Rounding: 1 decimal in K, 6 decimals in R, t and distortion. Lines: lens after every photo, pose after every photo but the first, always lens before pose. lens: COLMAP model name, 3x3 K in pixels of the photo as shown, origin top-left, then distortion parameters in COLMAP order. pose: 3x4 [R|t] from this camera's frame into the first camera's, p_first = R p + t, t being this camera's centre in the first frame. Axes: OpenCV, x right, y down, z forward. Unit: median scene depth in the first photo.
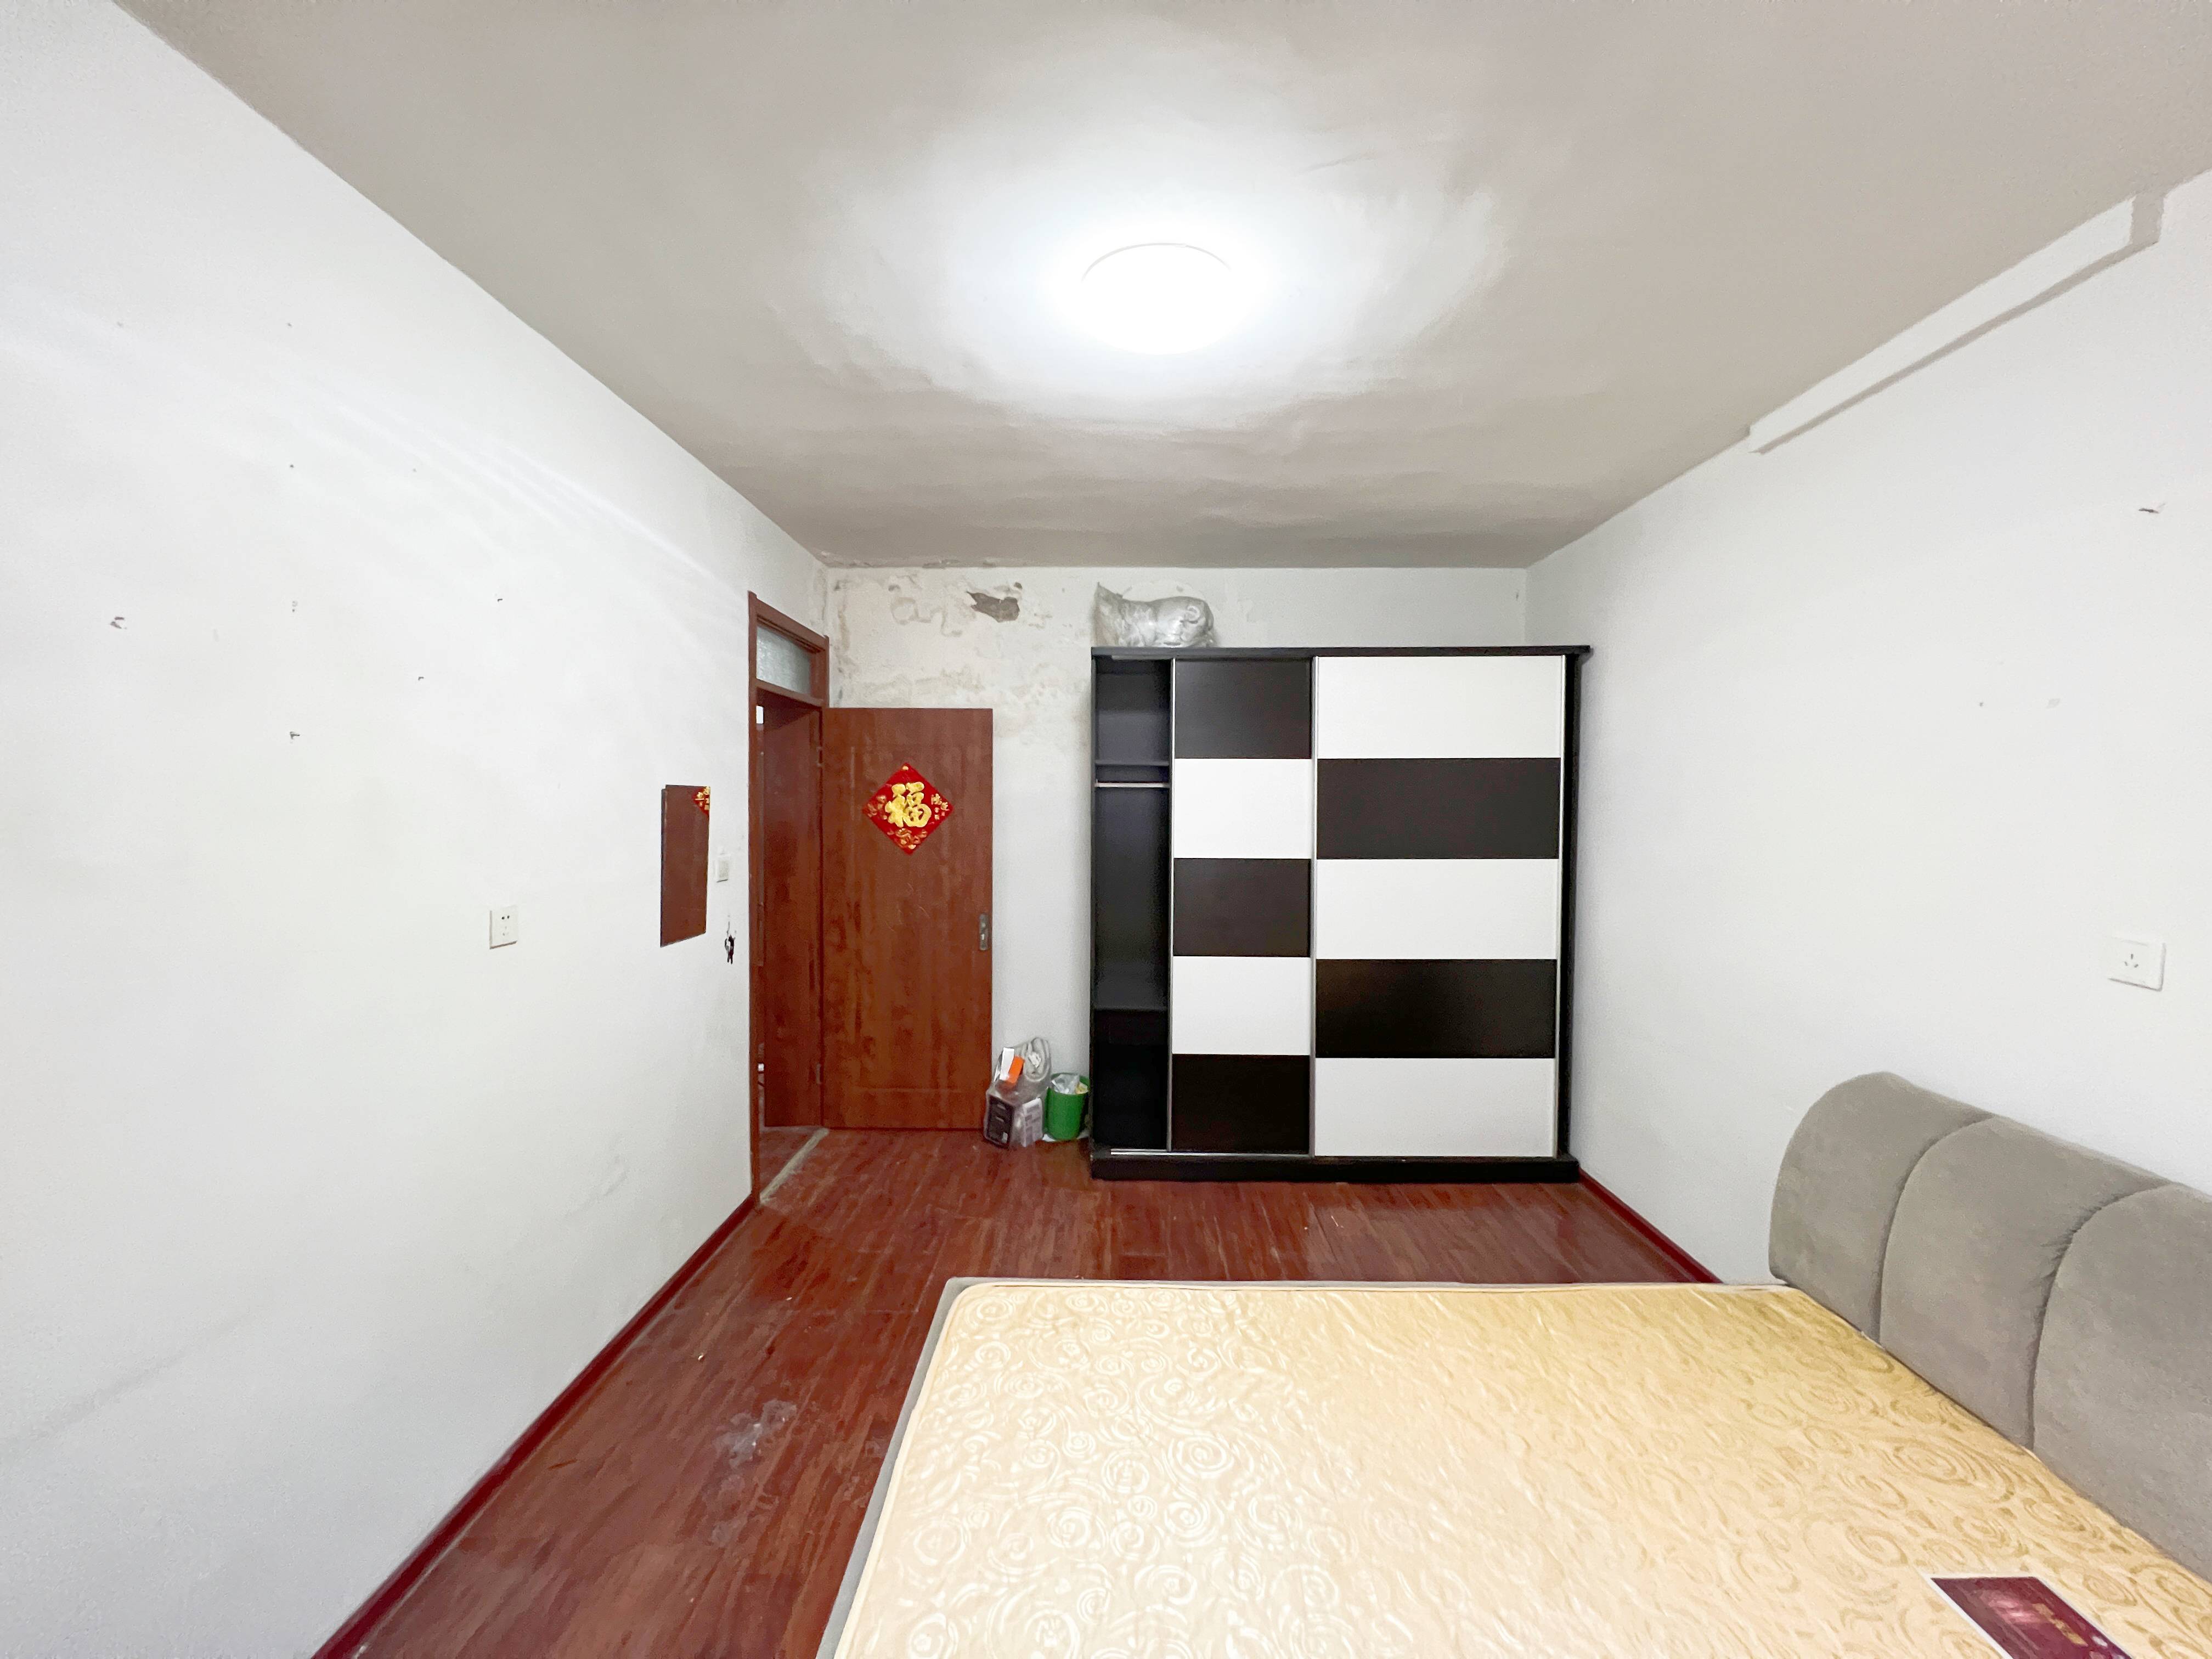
lens RADIAL K [[882.3, 0, 1106.0], [0, 882.3, 829.5], [0, 0, 1]] dist [-0.001663, -0.000188]
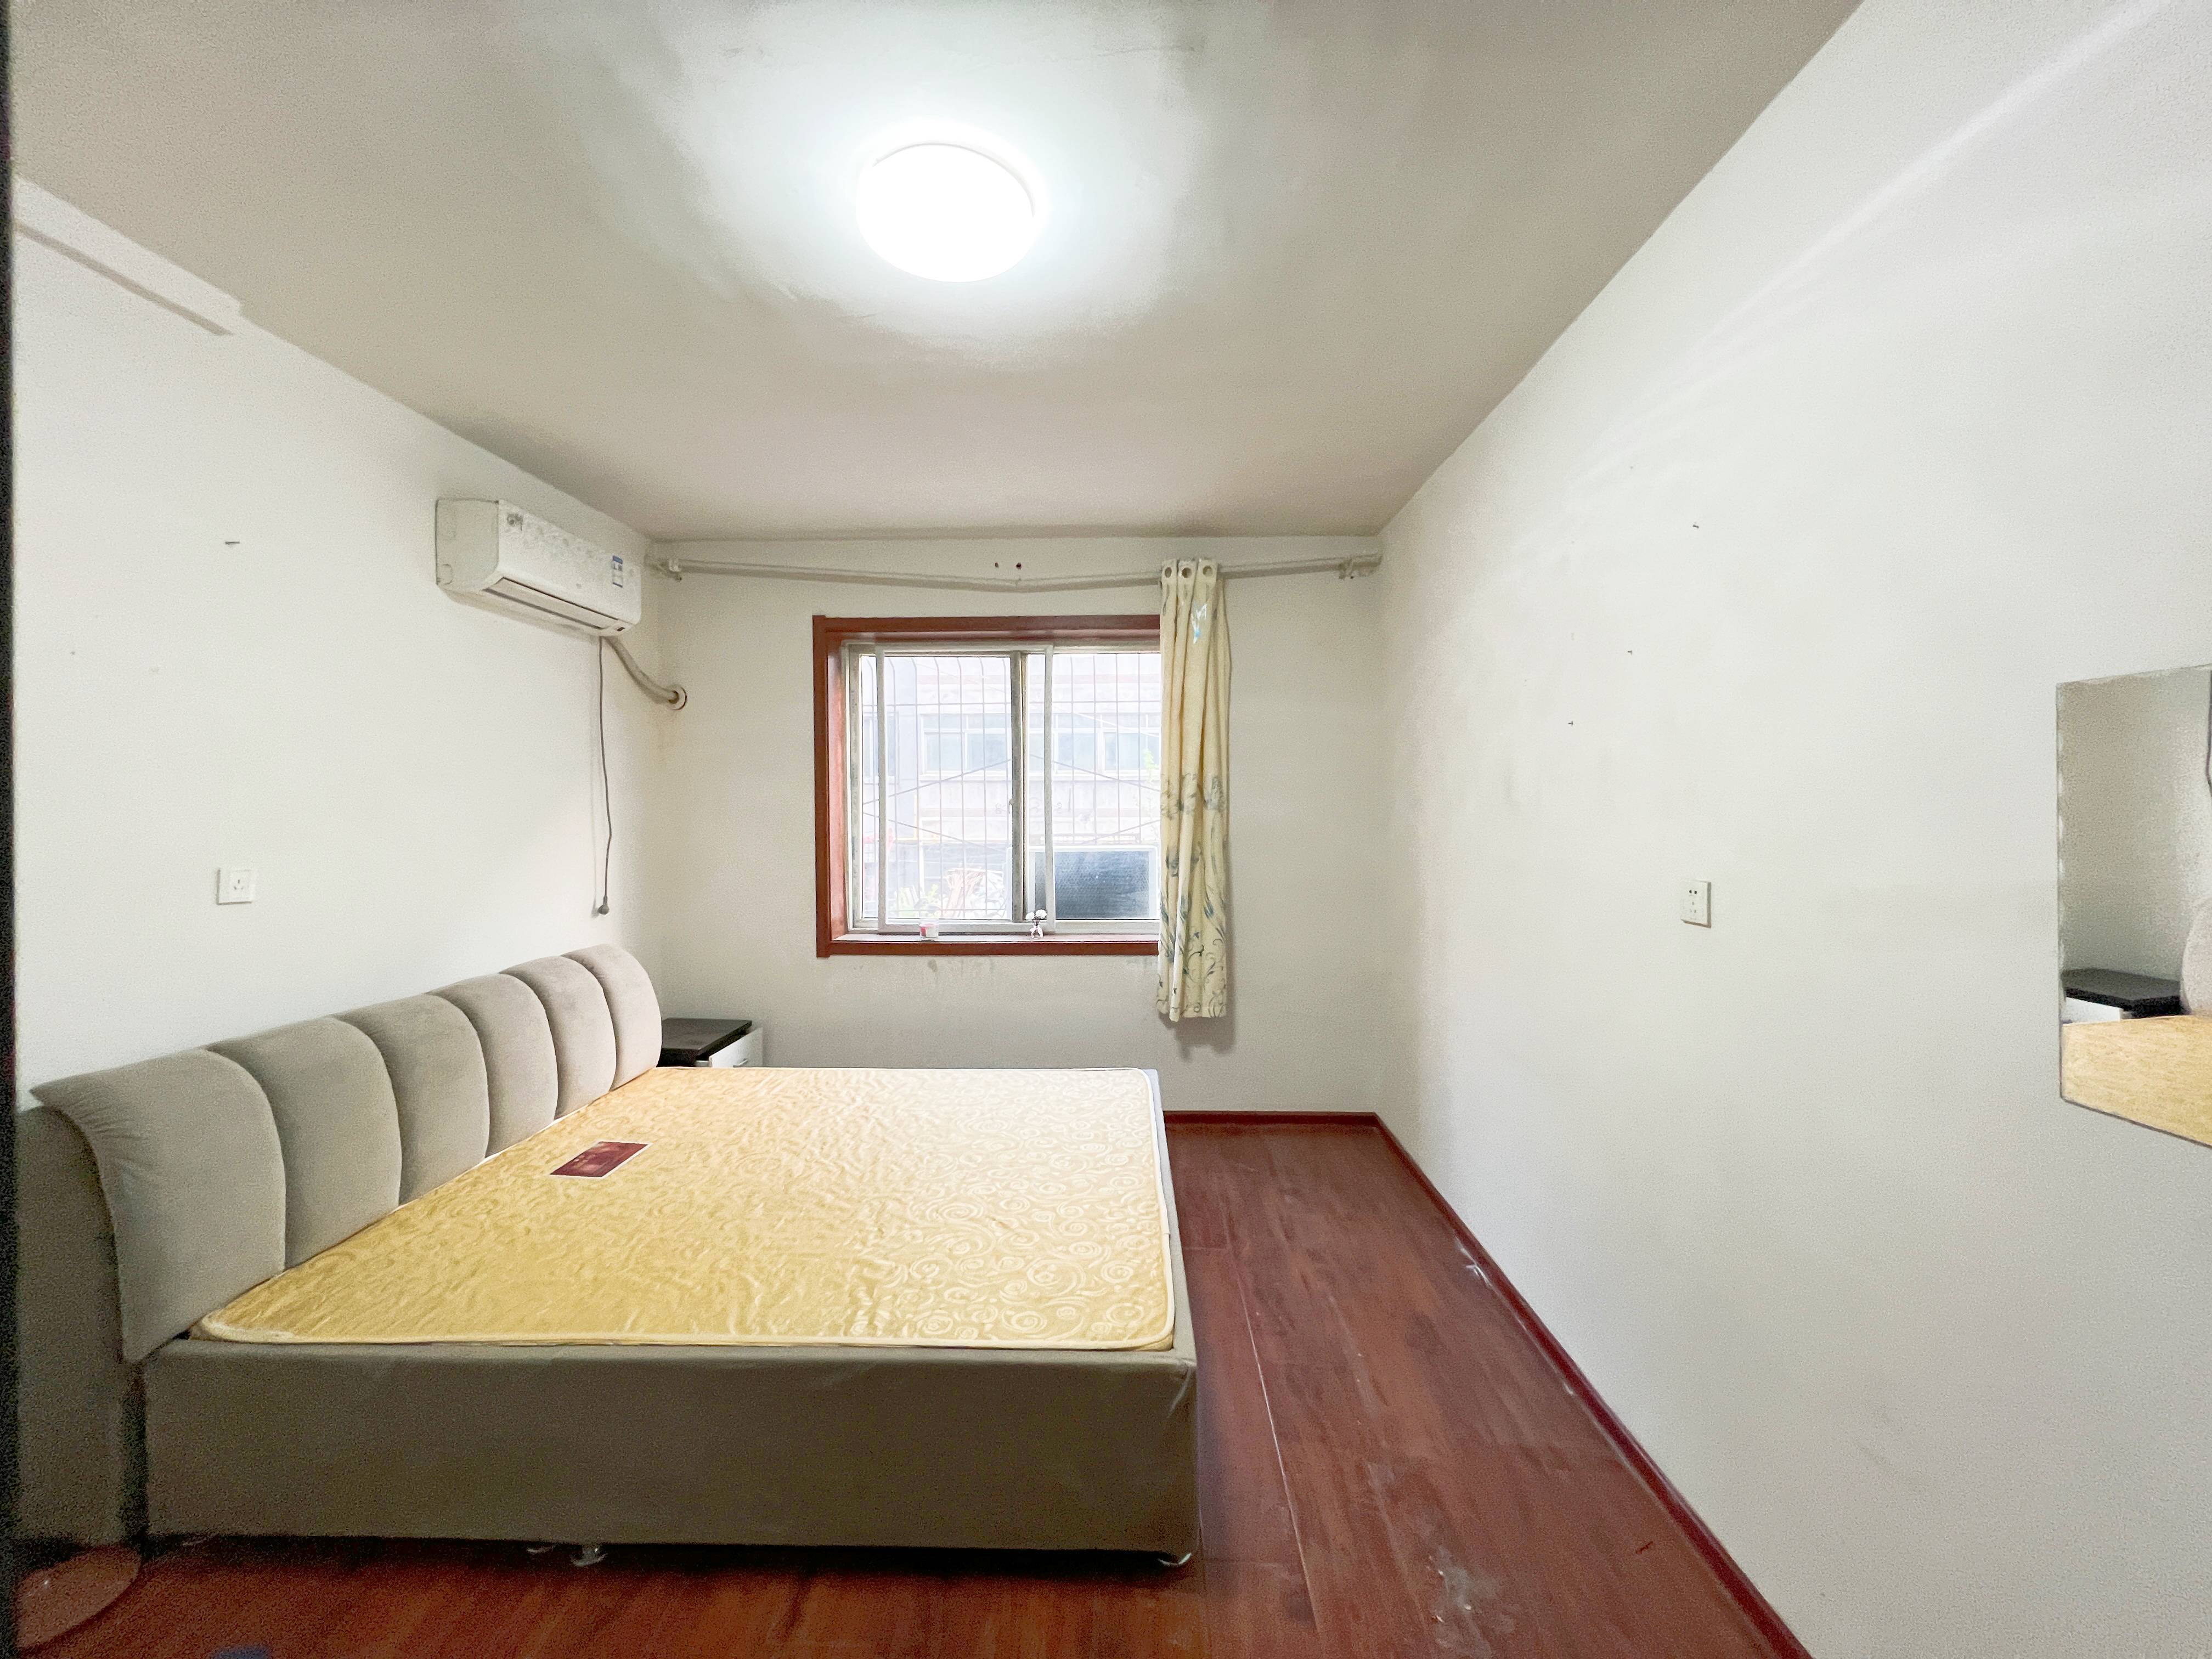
lens RADIAL K [[882.3, 0, 1106.0], [0, 882.3, 829.5], [0, 0, 1]] dist [-0.001663, -0.000188]
pose [[-0.999968, -0.002902, 0.007477, -0.124626], [-0.002440, 0.998127, 0.061122, -0.015351], [-0.007641, 0.061101, -0.998102, 2.105748]]
